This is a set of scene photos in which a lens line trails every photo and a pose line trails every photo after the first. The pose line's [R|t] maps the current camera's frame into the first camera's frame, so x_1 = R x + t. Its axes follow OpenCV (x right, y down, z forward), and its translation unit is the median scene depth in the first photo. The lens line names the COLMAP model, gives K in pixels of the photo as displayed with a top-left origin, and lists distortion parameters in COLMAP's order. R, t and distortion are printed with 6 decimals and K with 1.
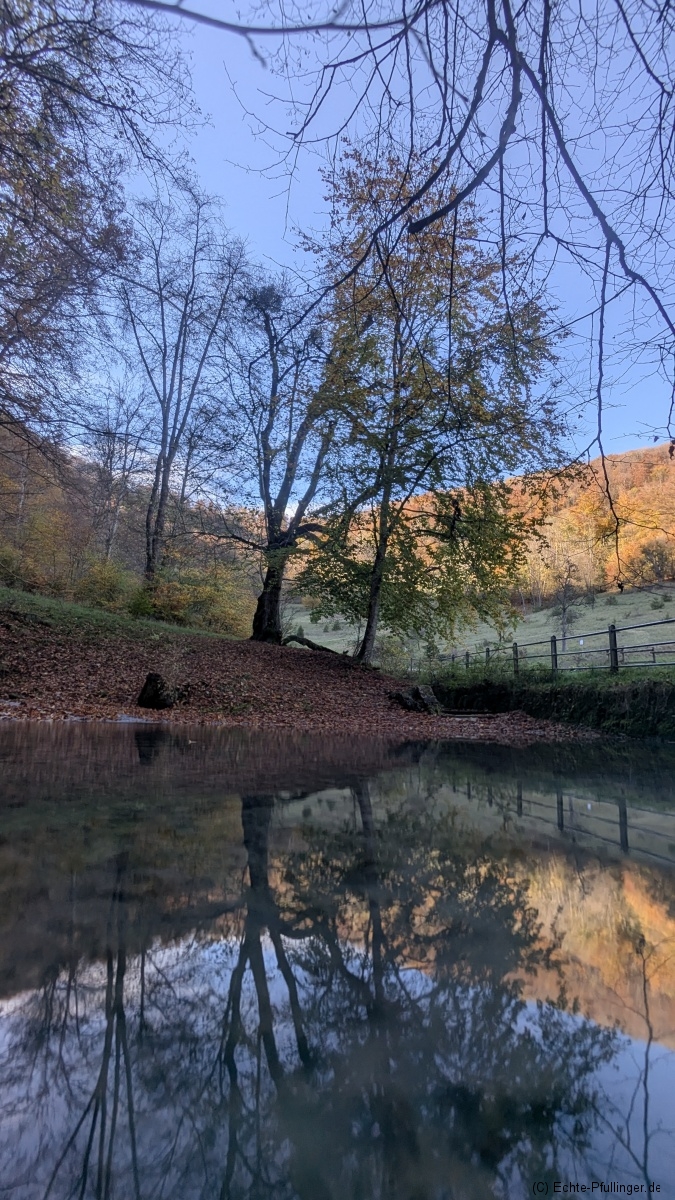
lens RADIAL K [[583.4, 0, 344.5], [0, 583.4, 601.1], [0, 0, 1]] dist [-0.002184, -0.000165]
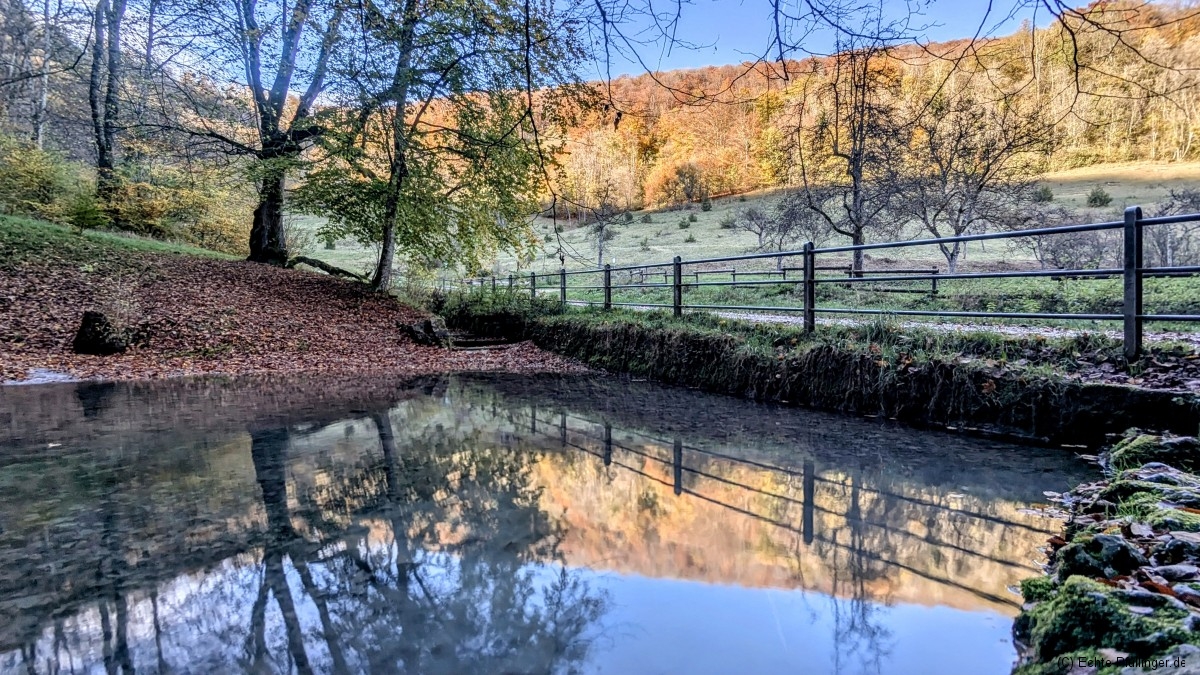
lens RADIAL K [[585.5, 0, 603.0], [0, 585.5, 332.6], [0, 0, 1]] dist [-0.011008, 0.011733]
pose [[0.940286, -0.032630, 0.338817, 0.046301], [-0.037714, 0.979279, 0.198974, -0.025936], [-0.338289, -0.199871, 0.919572, 0.000339]]
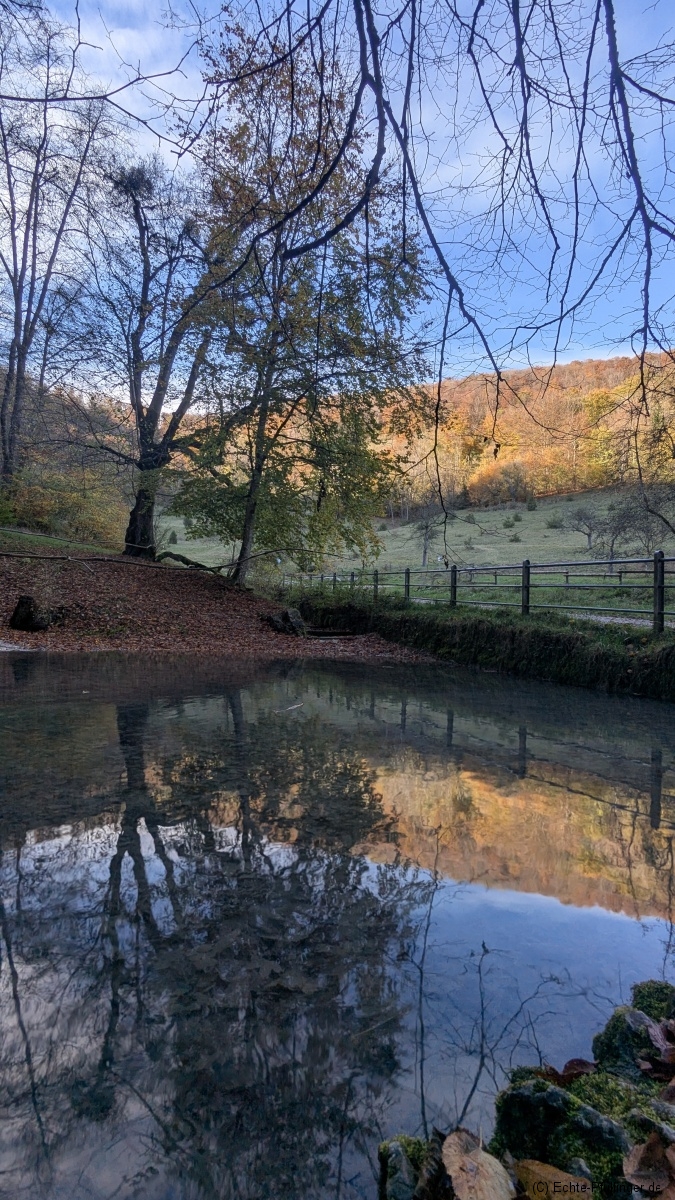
lens RADIAL K [[574.2, 0, 330.7], [0, 574.2, 603.2], [0, 0, 1]] dist [-0.003317, -0.000517]
pose [[0.981265, 0.009423, 0.192431, -0.001133], [-0.041596, 0.985608, 0.163849, -0.032908], [-0.188118, -0.168784, 0.967535, -0.038449]]
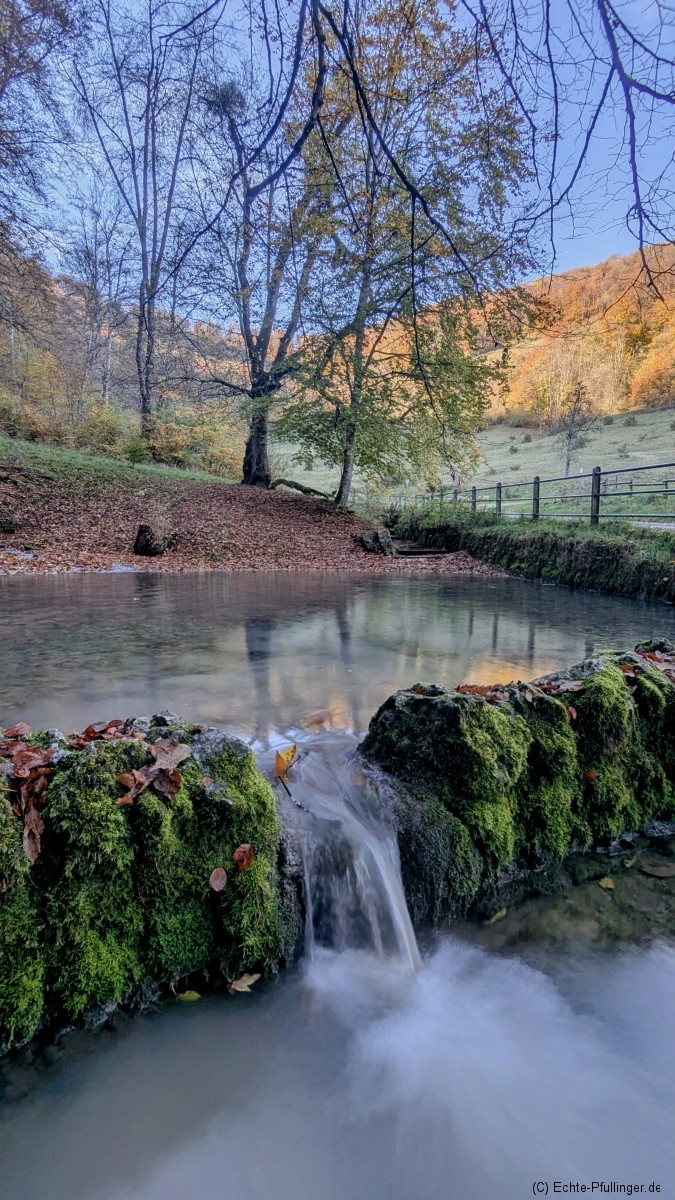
lens RADIAL K [[585.5, 0, 330.5], [0, 585.5, 597.6], [0, 0, 1]] dist [-0.011008, 0.011733]
pose [[0.998238, -0.017218, -0.056786, 0.067949], [0.032528, 0.959161, 0.280983, -0.033923], [0.049629, -0.282335, 0.958031, -0.078367]]
